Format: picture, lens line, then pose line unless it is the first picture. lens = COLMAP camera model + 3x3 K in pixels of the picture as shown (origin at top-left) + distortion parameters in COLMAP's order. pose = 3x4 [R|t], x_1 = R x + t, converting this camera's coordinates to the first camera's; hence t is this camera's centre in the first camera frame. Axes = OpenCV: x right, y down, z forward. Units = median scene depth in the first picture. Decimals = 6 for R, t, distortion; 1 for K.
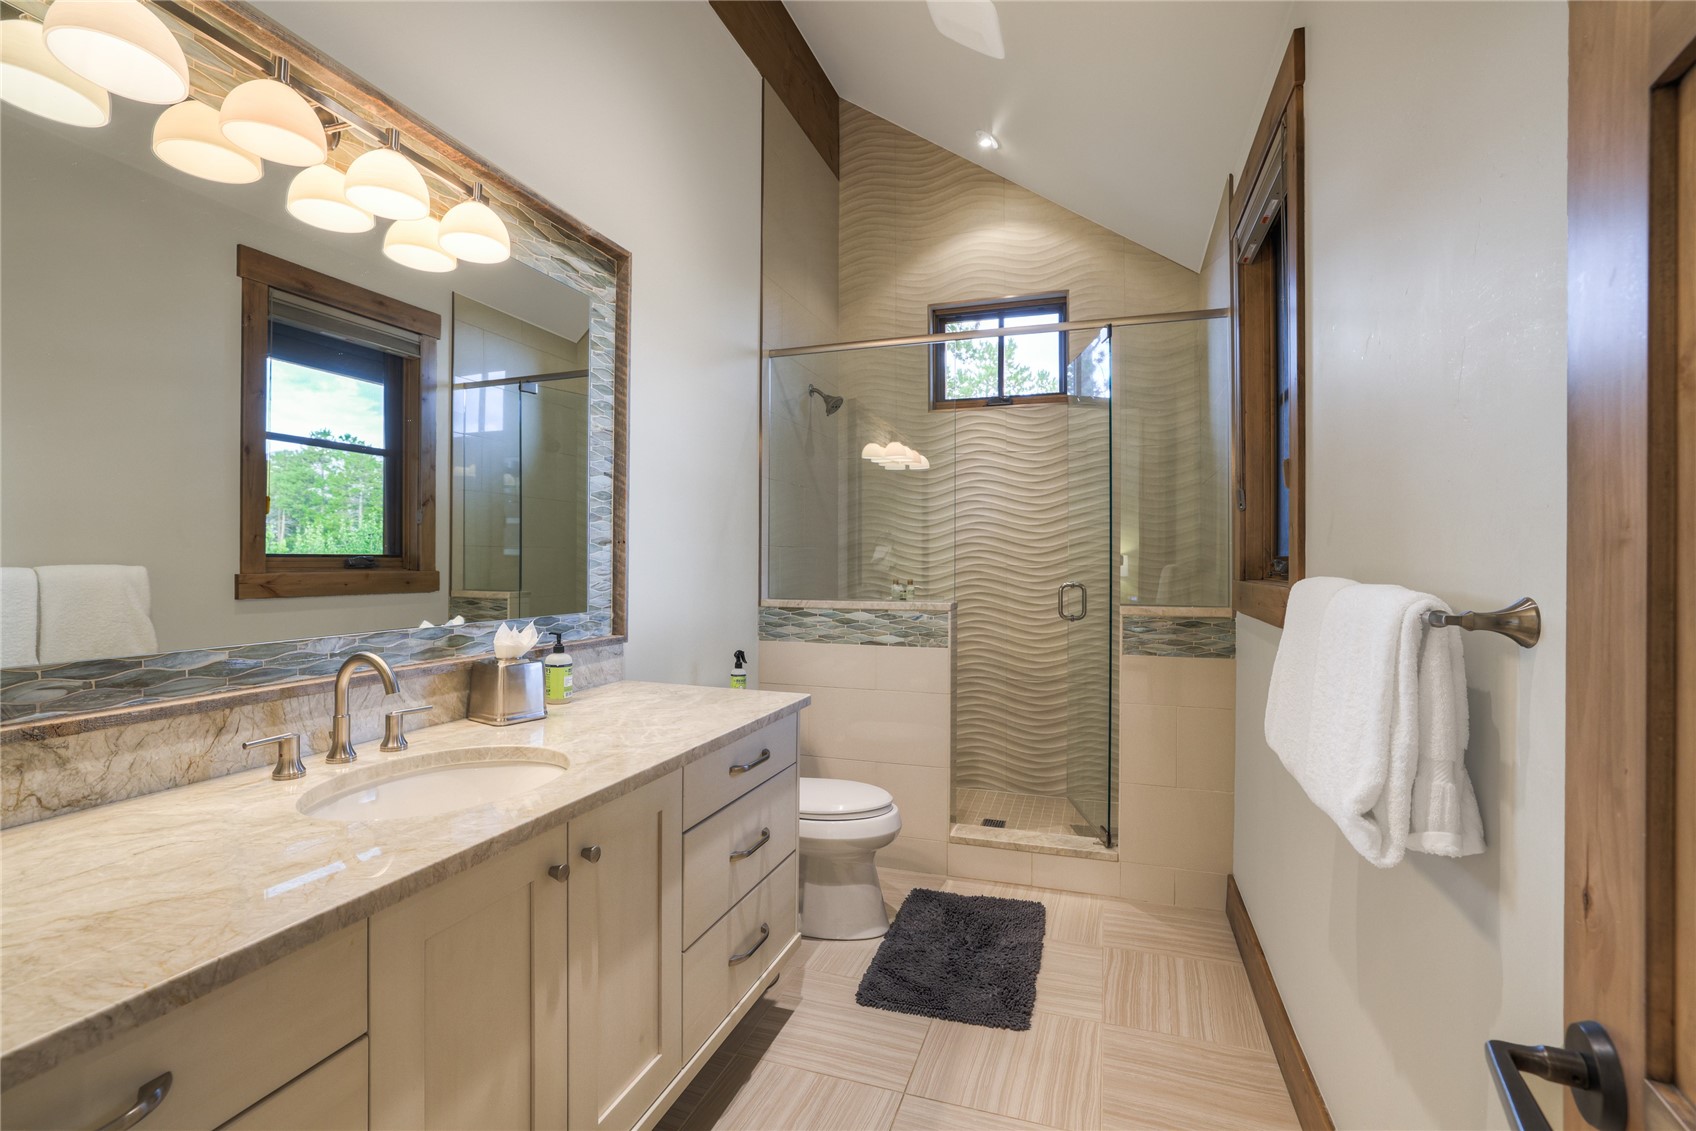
lens RADIAL K [[771.7, 0, 839.8], [0, 771.7, 572.1], [0, 0, 1]] dist [-0.025182, -0.000282]
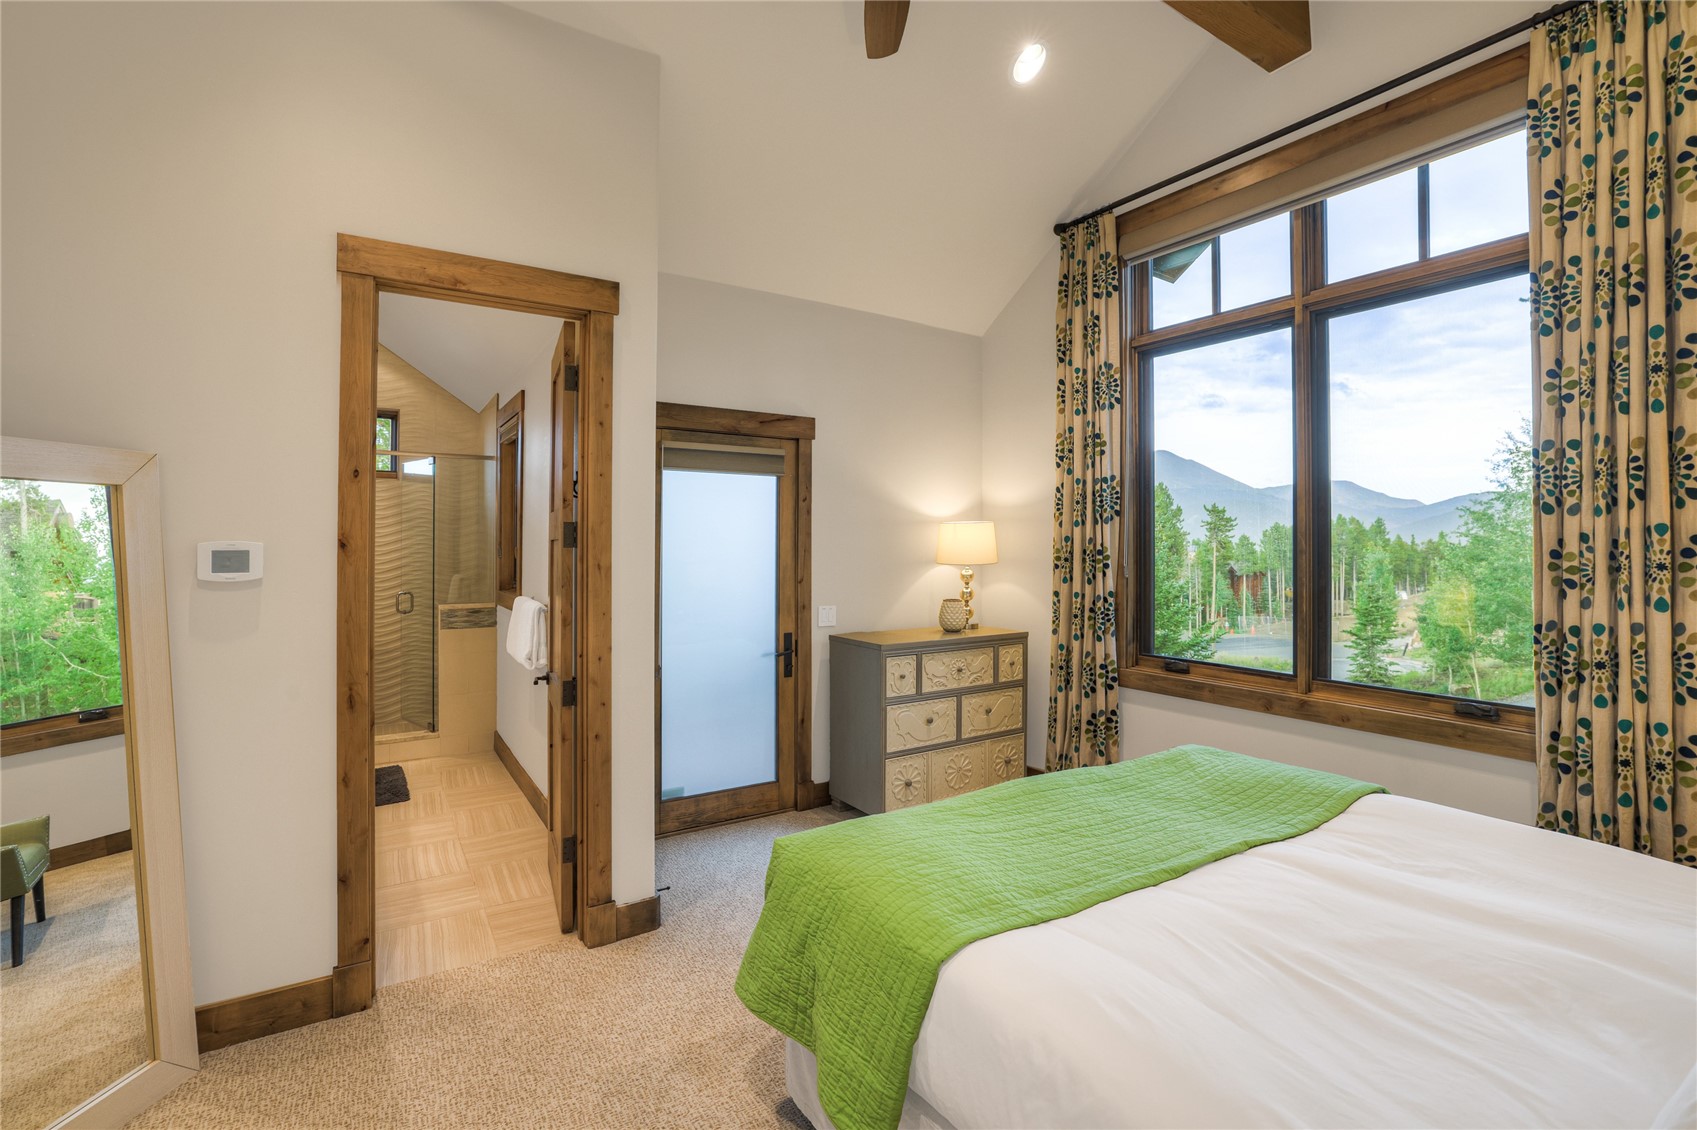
lens RADIAL K [[771.3, 0, 841.4], [0, 771.3, 566.1], [0, 0, 1]] dist [-0.052506, -0.000263]
pose [[0.621940, -0.001465, 0.783064, -0.471730], [-0.004890, 0.999971, 0.005755, -0.063027], [-0.783050, -0.007409, 0.621915, -0.918152]]
